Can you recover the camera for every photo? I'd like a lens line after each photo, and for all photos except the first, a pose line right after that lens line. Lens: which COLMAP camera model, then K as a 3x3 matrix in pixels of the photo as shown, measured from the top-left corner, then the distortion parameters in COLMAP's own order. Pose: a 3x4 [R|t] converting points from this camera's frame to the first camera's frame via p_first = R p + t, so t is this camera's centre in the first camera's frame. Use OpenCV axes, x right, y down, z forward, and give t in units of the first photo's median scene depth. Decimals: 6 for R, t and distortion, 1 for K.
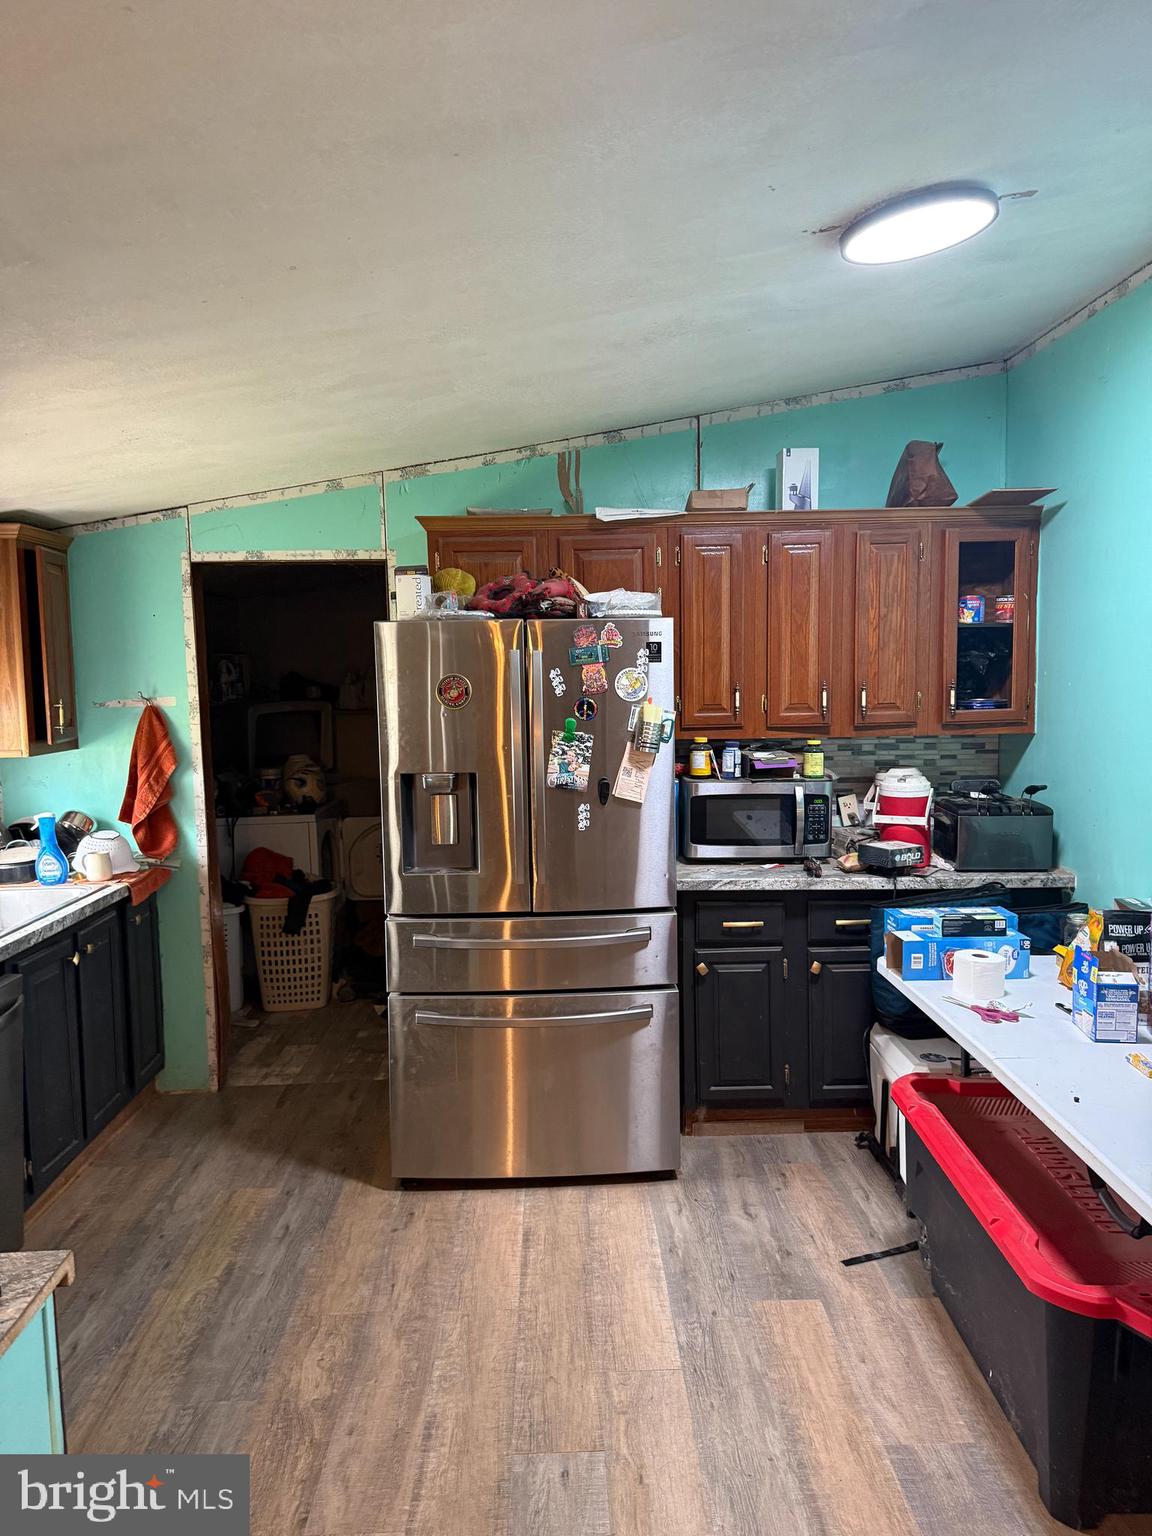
lens RADIAL K [[1068.6, 0, 584.4], [0, 1068.6, 769.4], [0, 0, 1]] dist [0.065057, -0.001119]
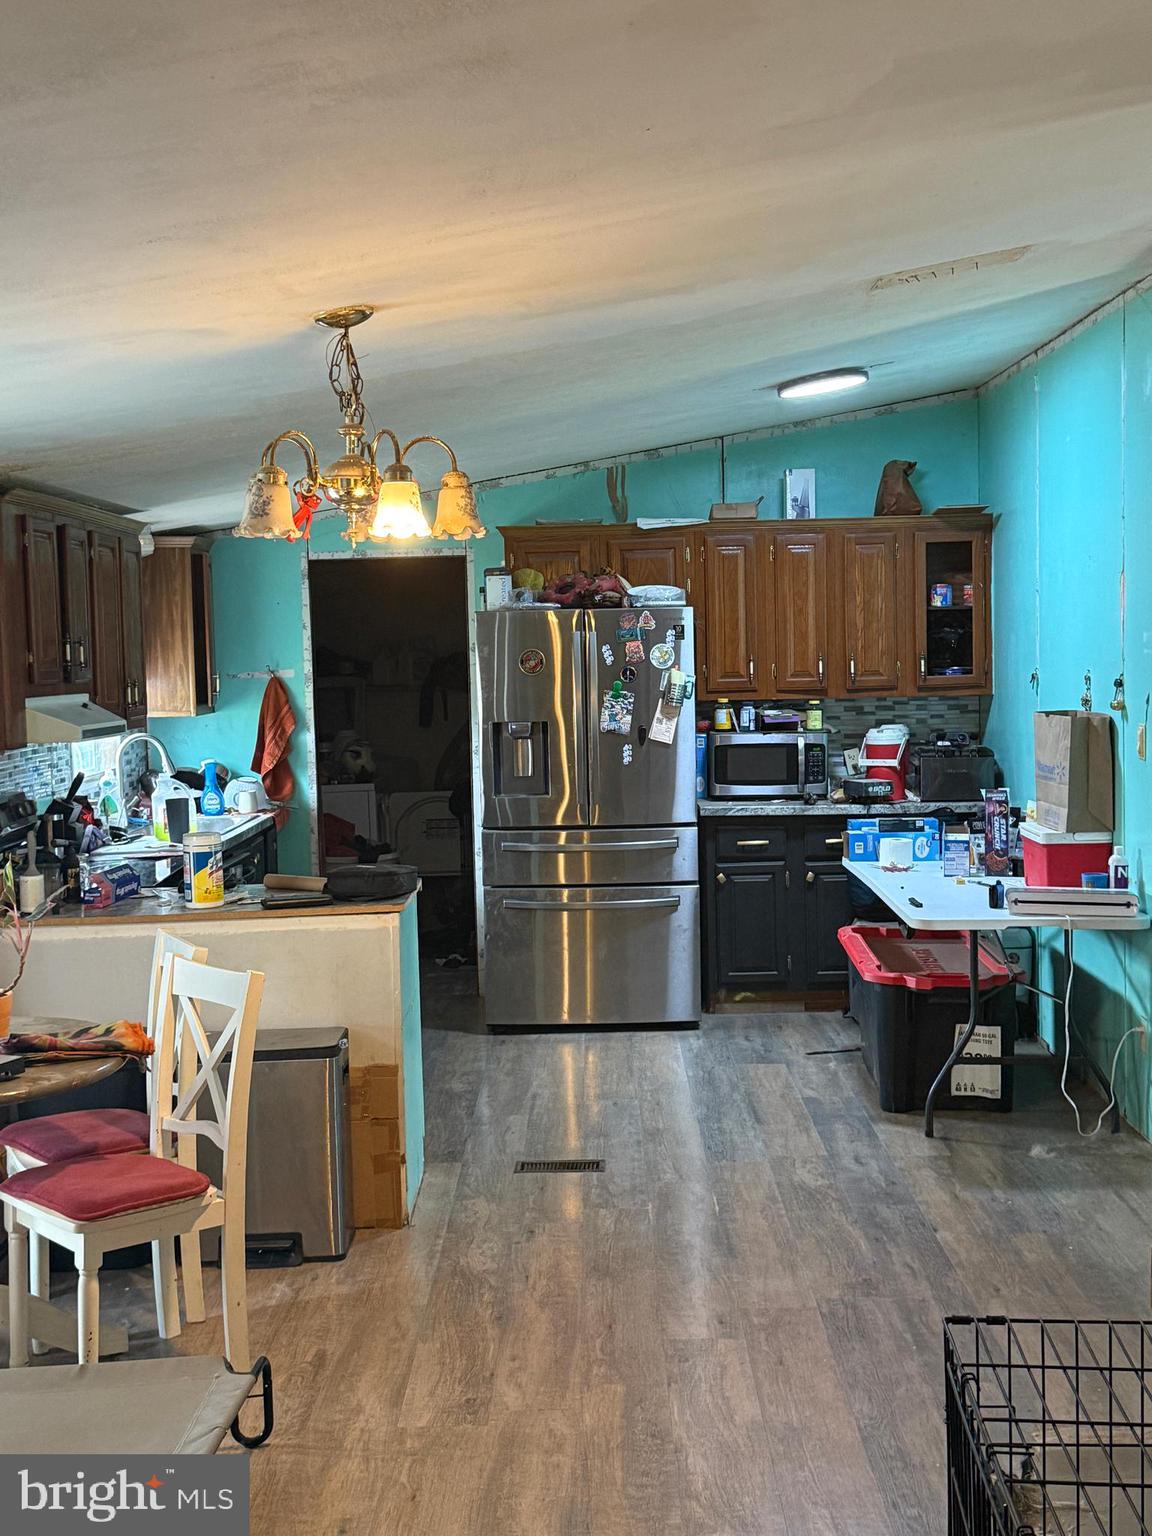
lens RADIAL K [[1916.0, 0, 573.5], [0, 1916.0, 769.1], [0, 0, 1]] dist [0.001352, 0.007025]
pose [[0.999209, -0.003768, -0.039591, 0.023680], [0.002854, 0.999729, -0.023117, 0.103913], [0.039668, 0.022985, 0.998949, -1.239874]]
